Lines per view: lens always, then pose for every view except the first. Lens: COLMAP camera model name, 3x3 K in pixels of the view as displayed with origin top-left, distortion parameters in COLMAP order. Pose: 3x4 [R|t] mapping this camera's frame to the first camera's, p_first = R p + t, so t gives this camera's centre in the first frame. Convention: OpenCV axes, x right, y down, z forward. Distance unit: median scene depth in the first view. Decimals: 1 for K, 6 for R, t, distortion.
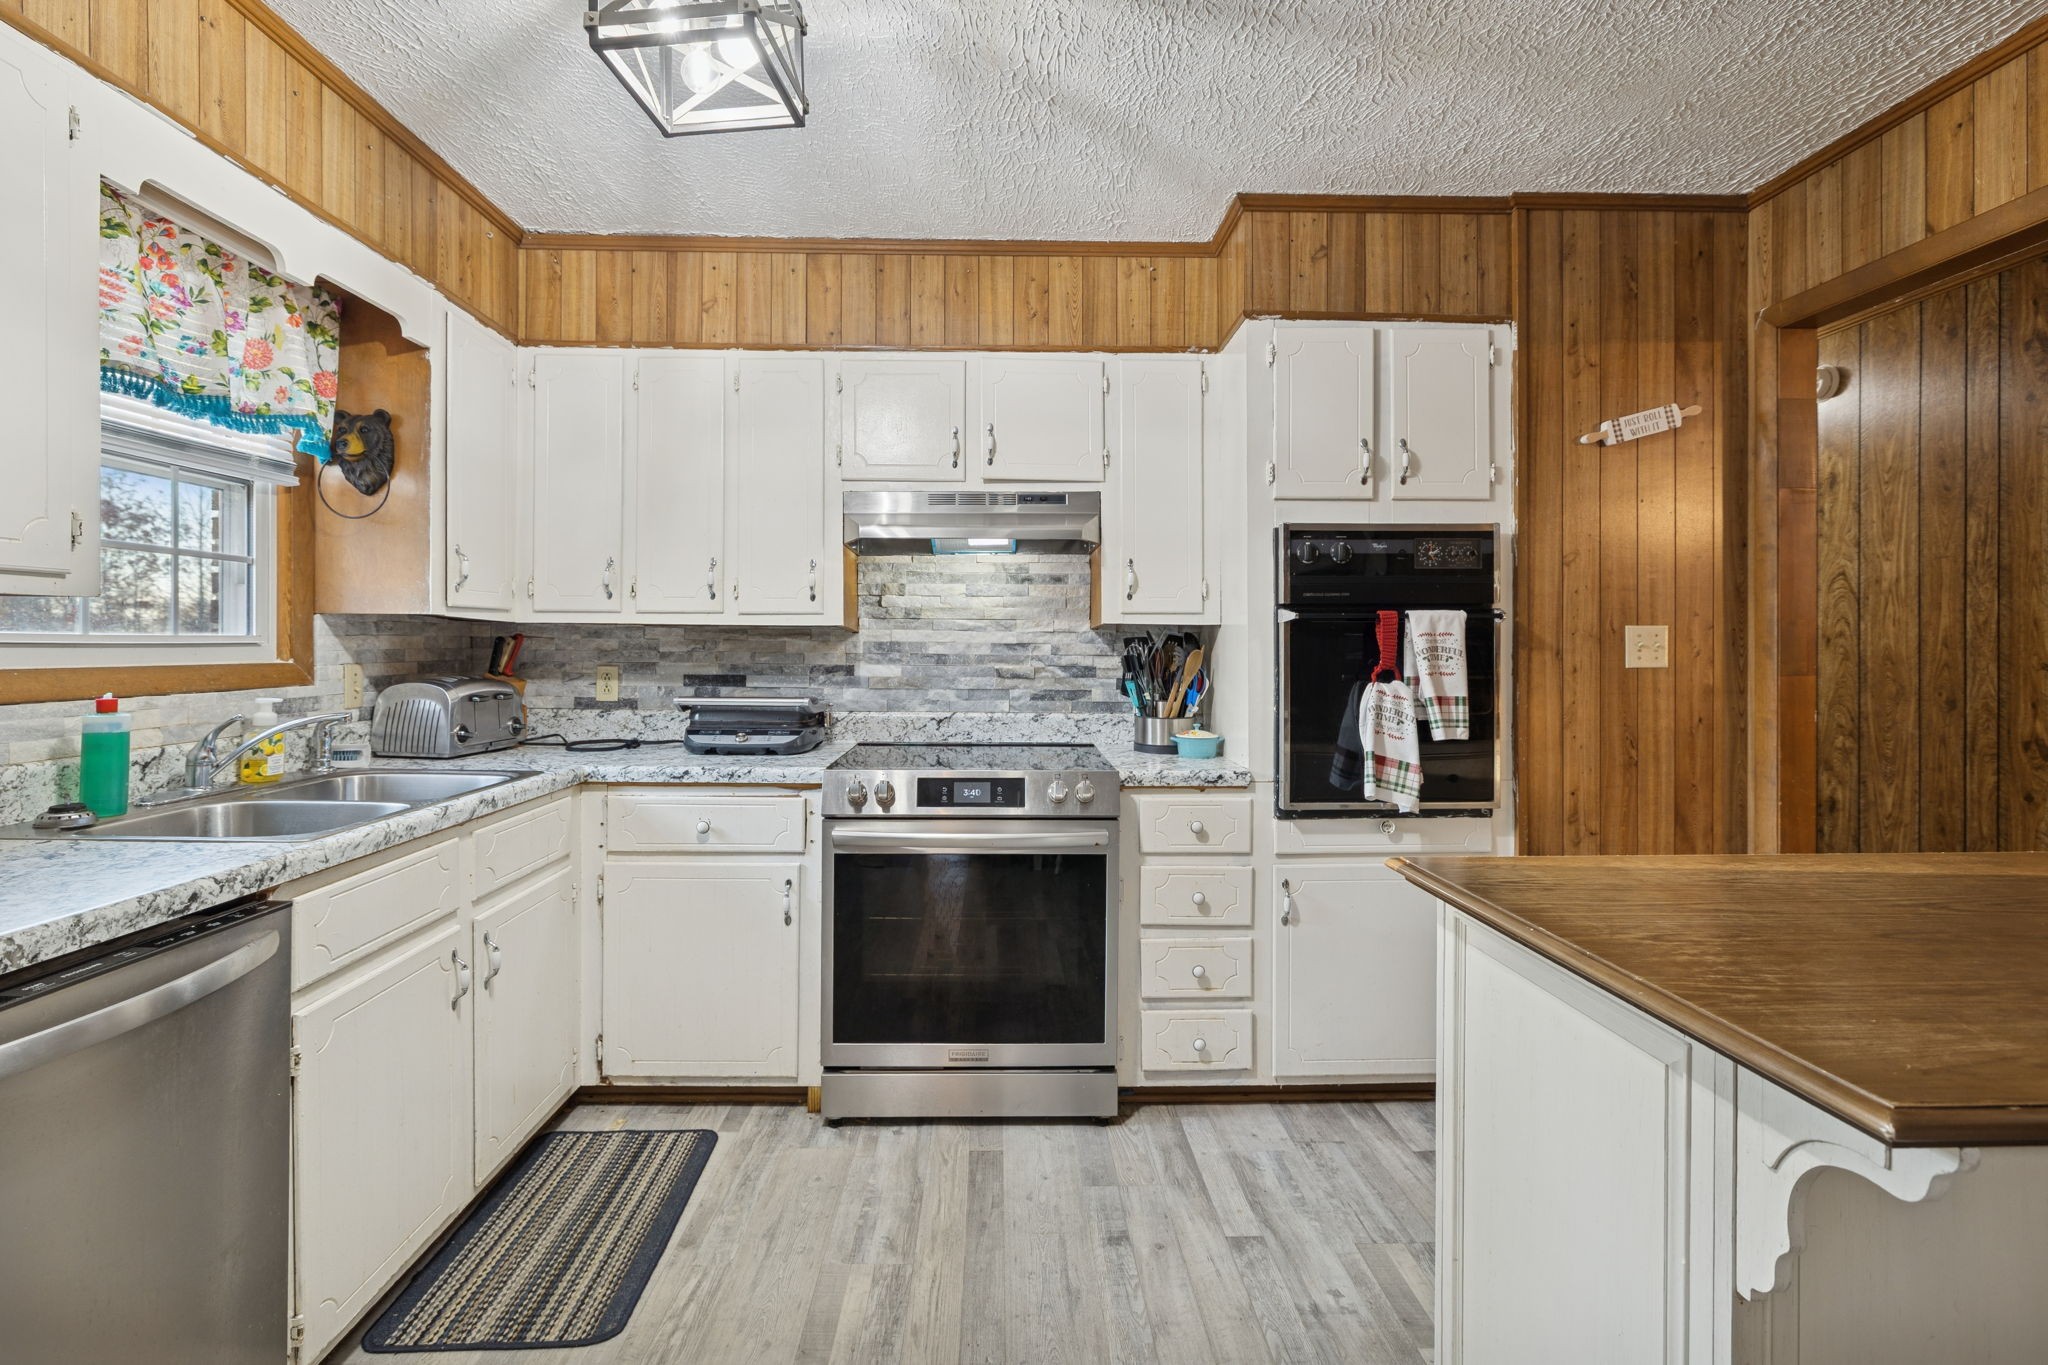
lens RADIAL K [[953.9, 0, 1016.9], [0, 953.9, 628.5], [0, 0, 1]] dist [-0.000262, 0.000546]
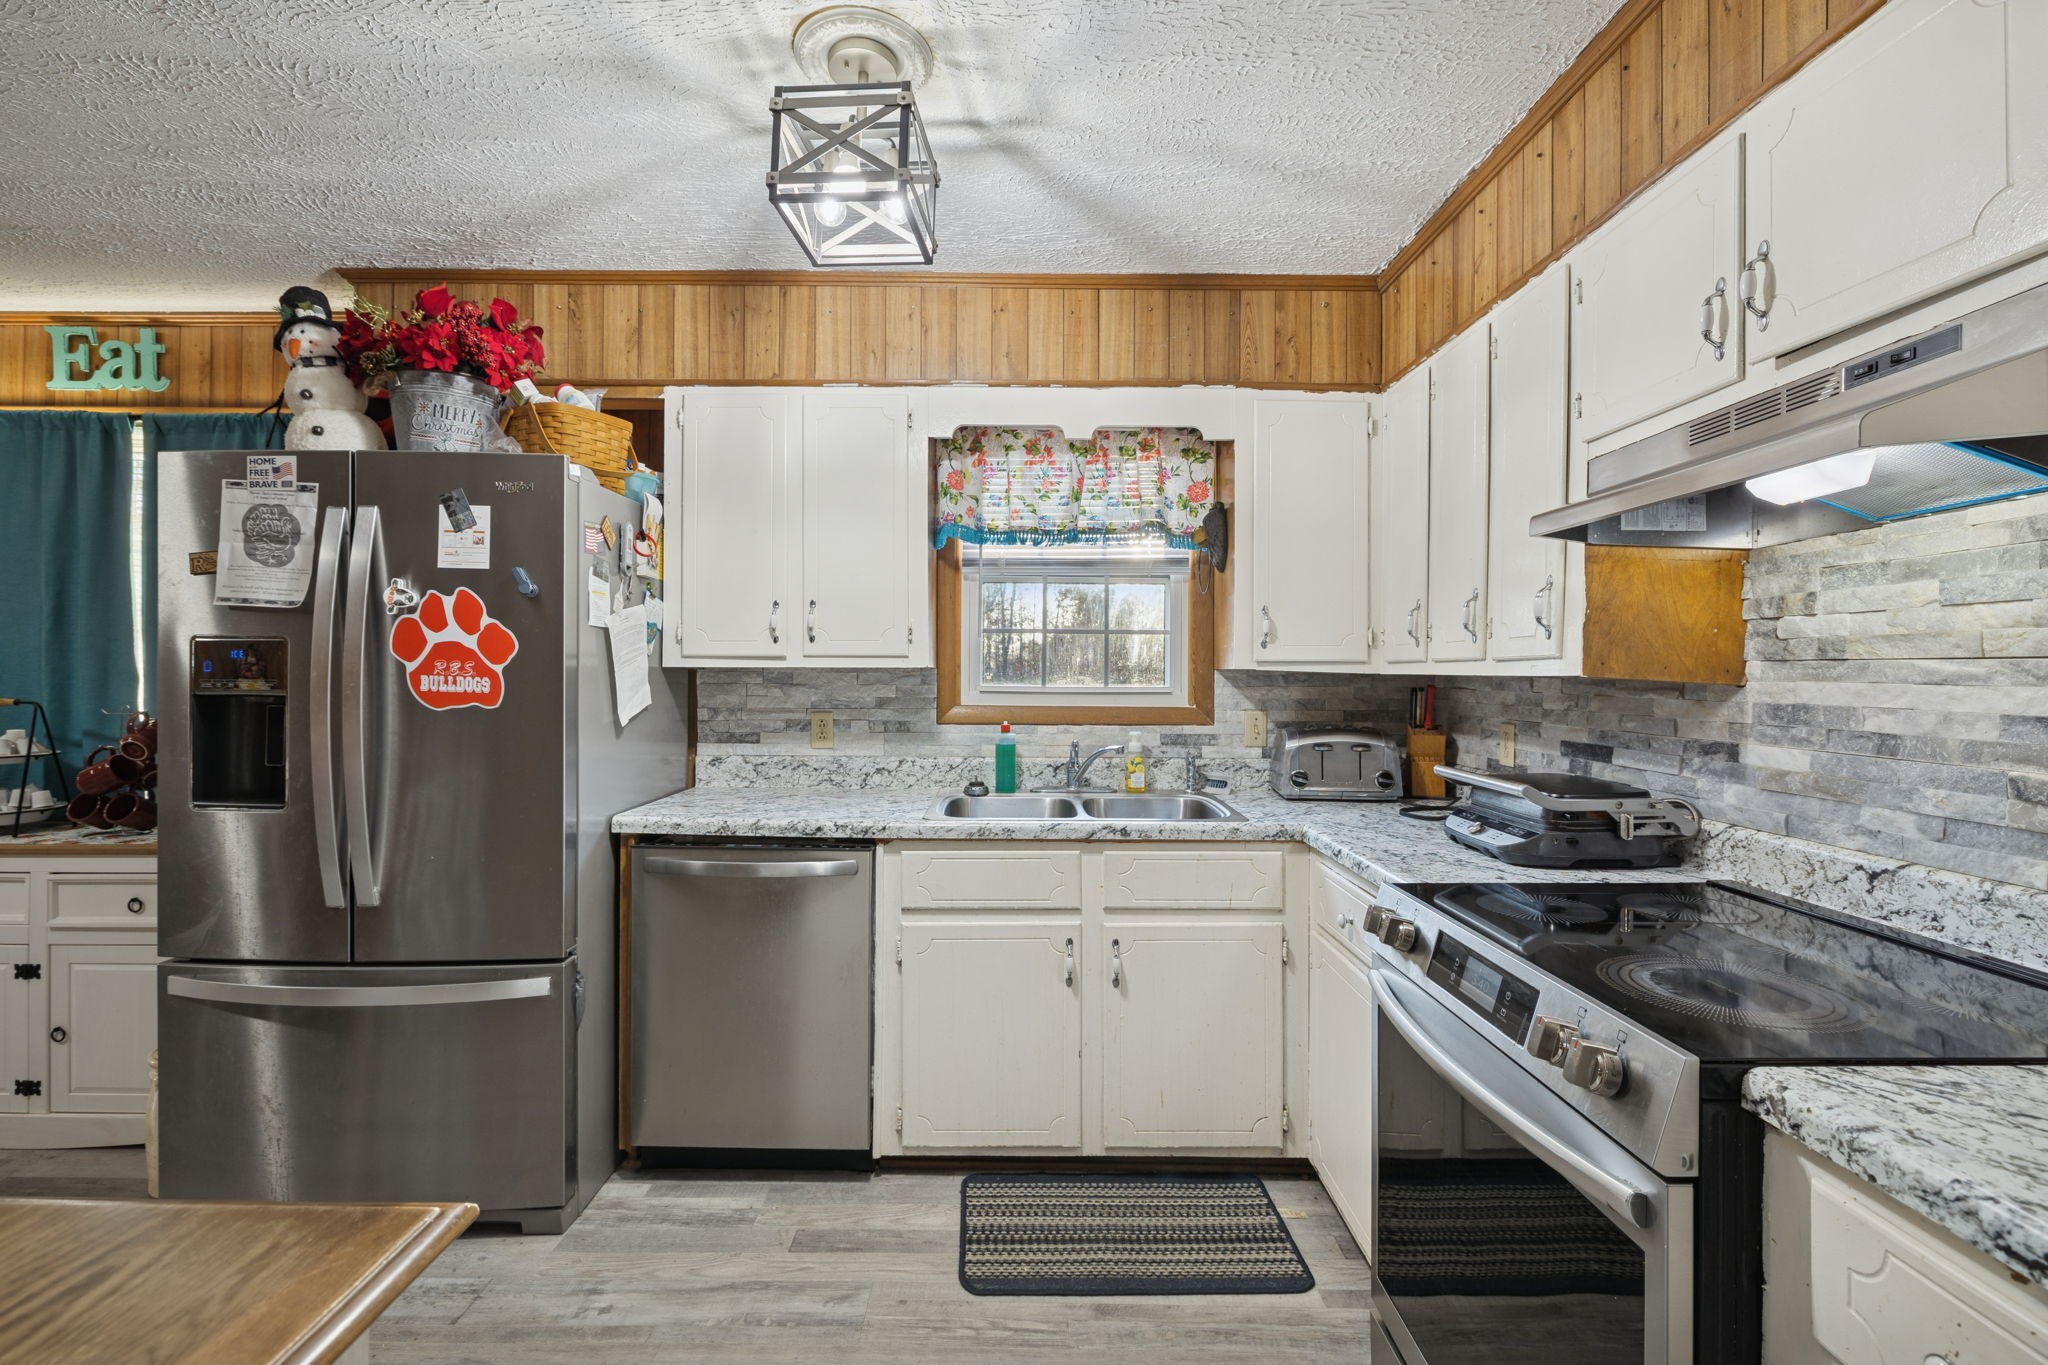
lens RADIAL K [[913.5, 0, 1029.4], [0, 913.5, 659.3], [0, 0, 1]] dist [-0.000336, 0.000005]
pose [[-0.016629, -0.021868, -0.999623, 0.381699], [0.008966, 0.999717, -0.022020, -0.003774], [0.999822, -0.009329, -0.016428, 0.590965]]
